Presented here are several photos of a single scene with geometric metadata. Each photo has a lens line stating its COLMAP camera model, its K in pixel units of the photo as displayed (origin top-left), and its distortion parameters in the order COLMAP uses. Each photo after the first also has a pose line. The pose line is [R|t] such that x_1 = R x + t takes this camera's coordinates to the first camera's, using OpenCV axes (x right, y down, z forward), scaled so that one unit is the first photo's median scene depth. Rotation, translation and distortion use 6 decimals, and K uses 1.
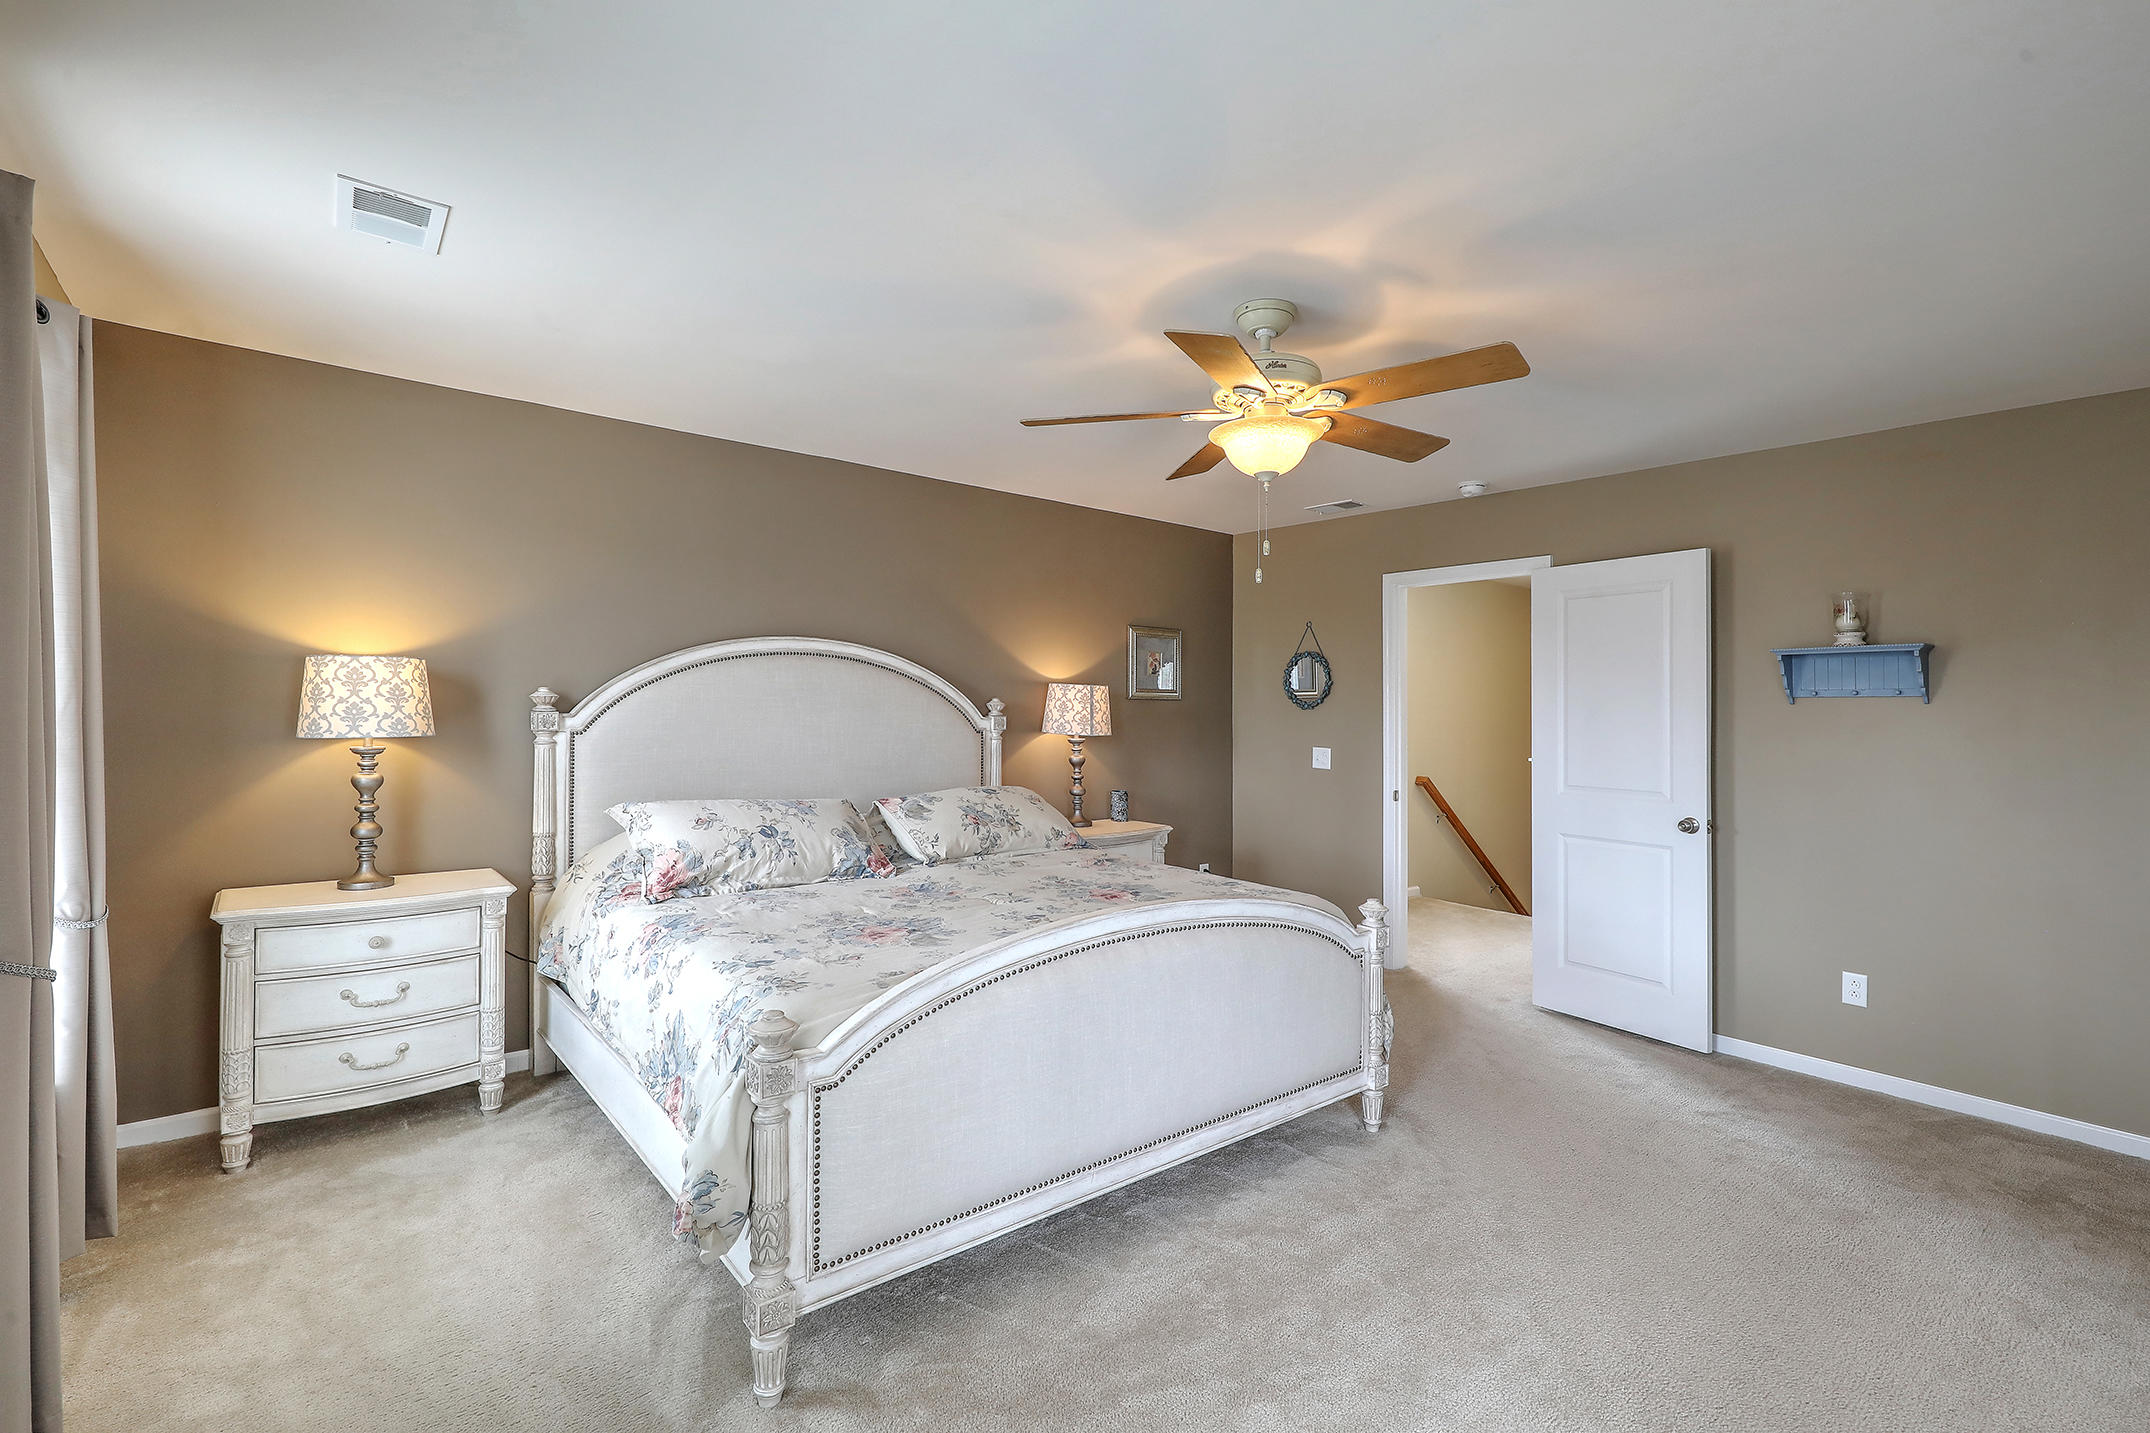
lens RADIAL K [[971.3, 0, 1076.0], [0, 971.3, 712.6], [0, 0, 1]] dist [0.003126, -0.002634]
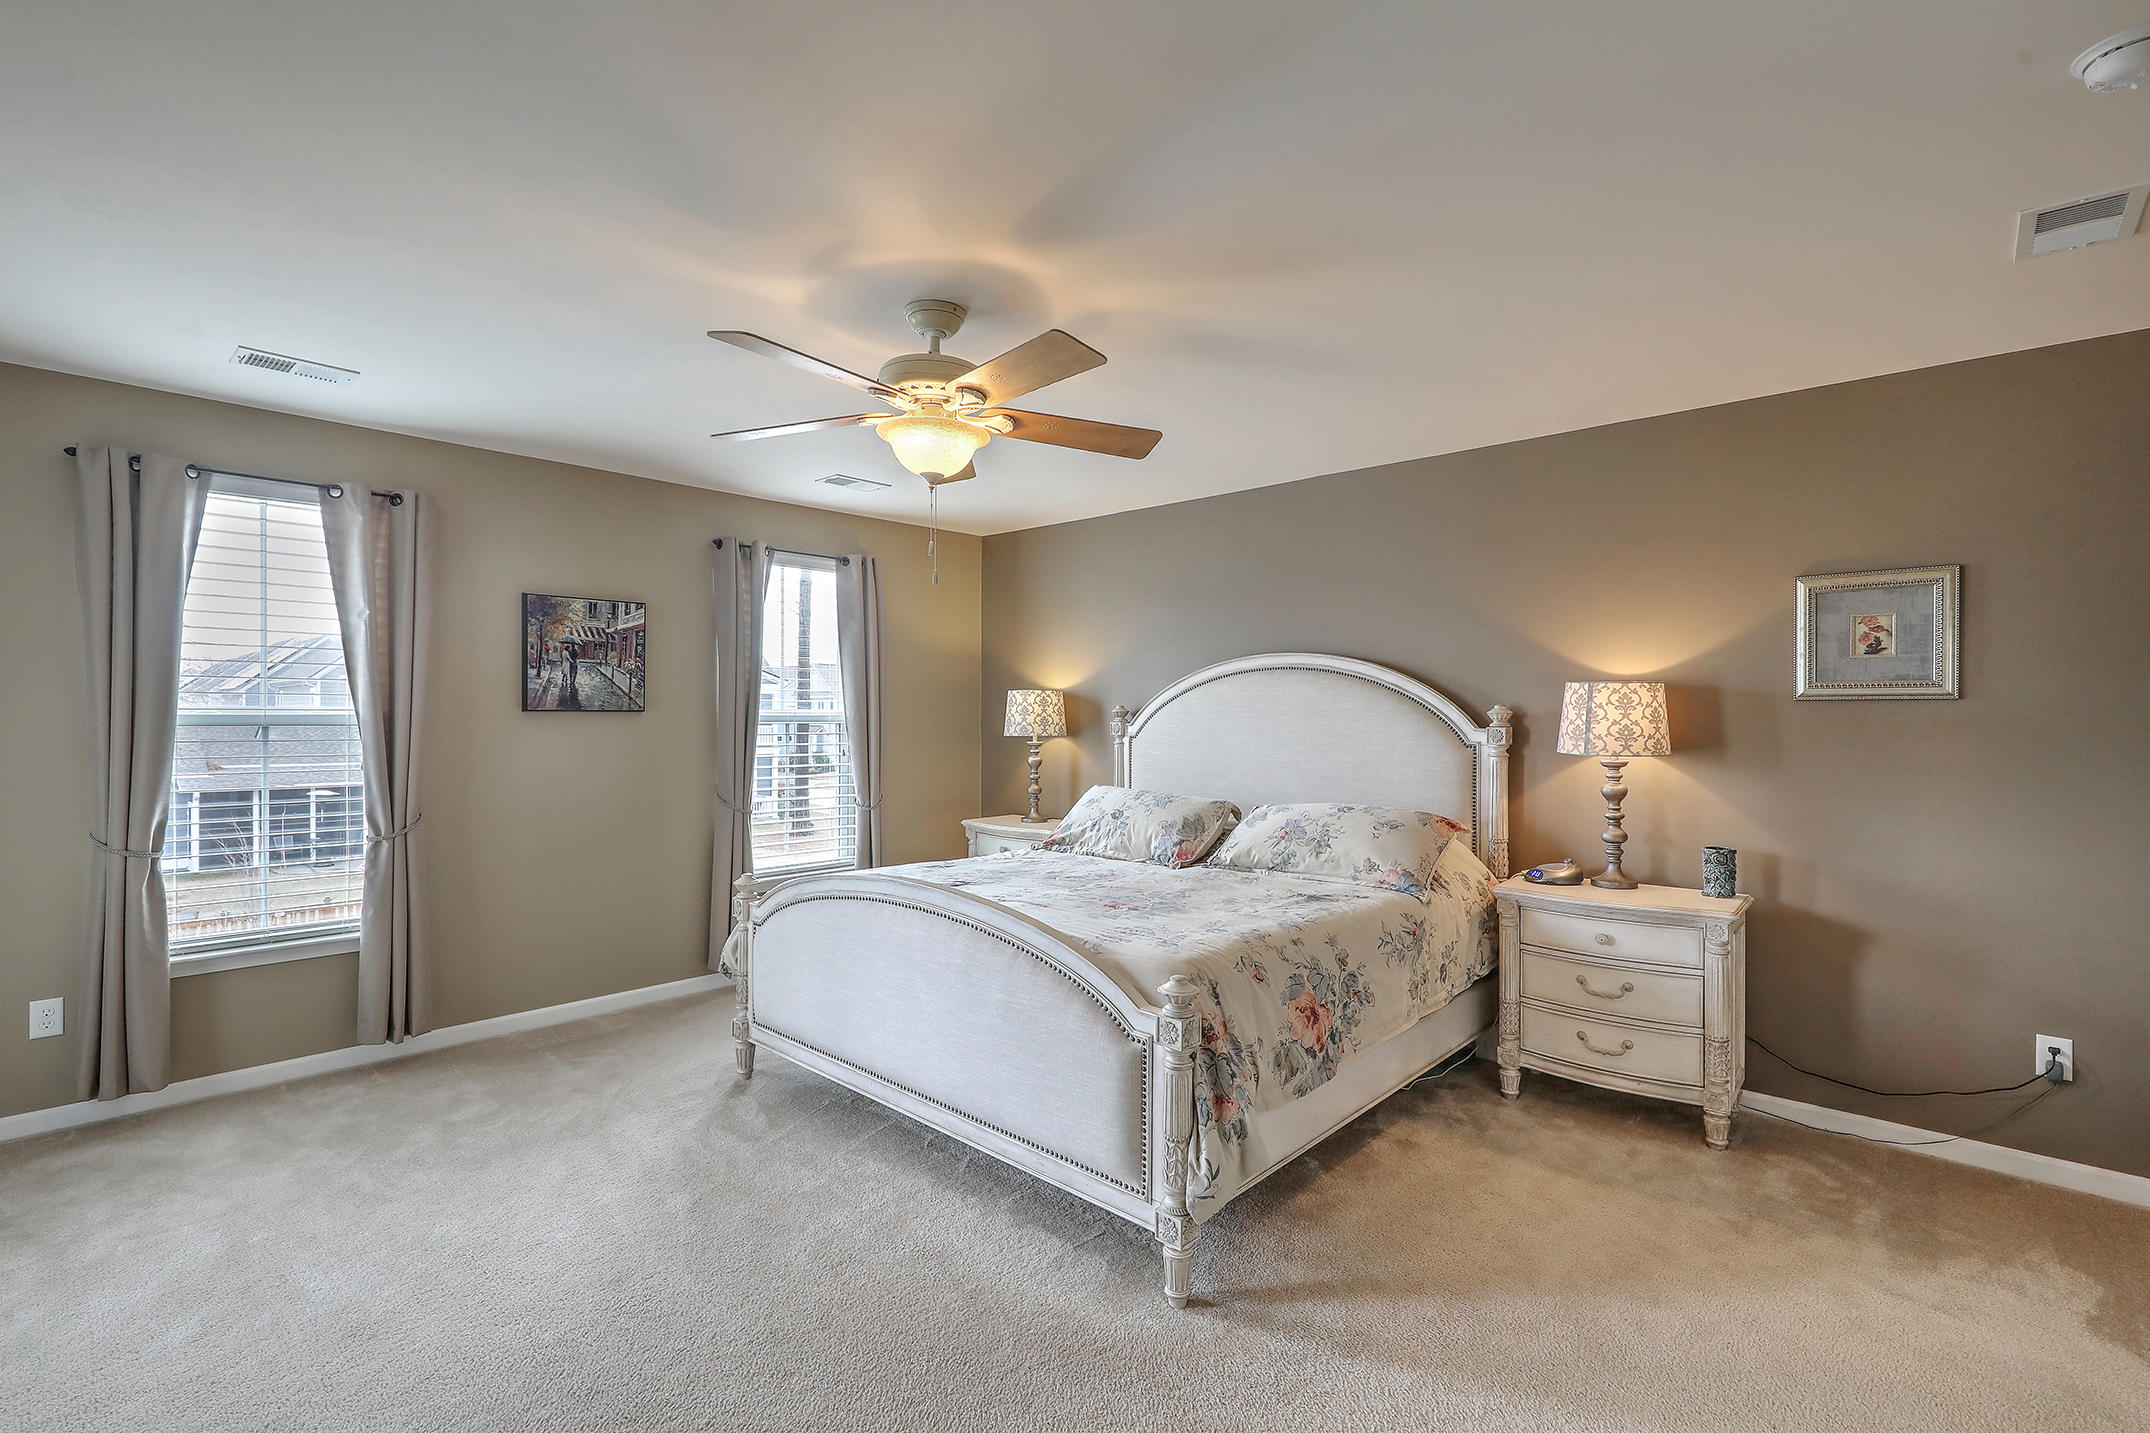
lens RADIAL K [[971.3, 0, 1075.5], [0, 971.3, 724.8], [0, 0, 1]] dist [0.003126, -0.002634]
pose [[0.130613, -0.005332, -0.991419, 0.962108], [-0.010769, 0.999919, -0.006796, 0.015543], [0.991375, 0.011564, 0.130545, 0.806359]]
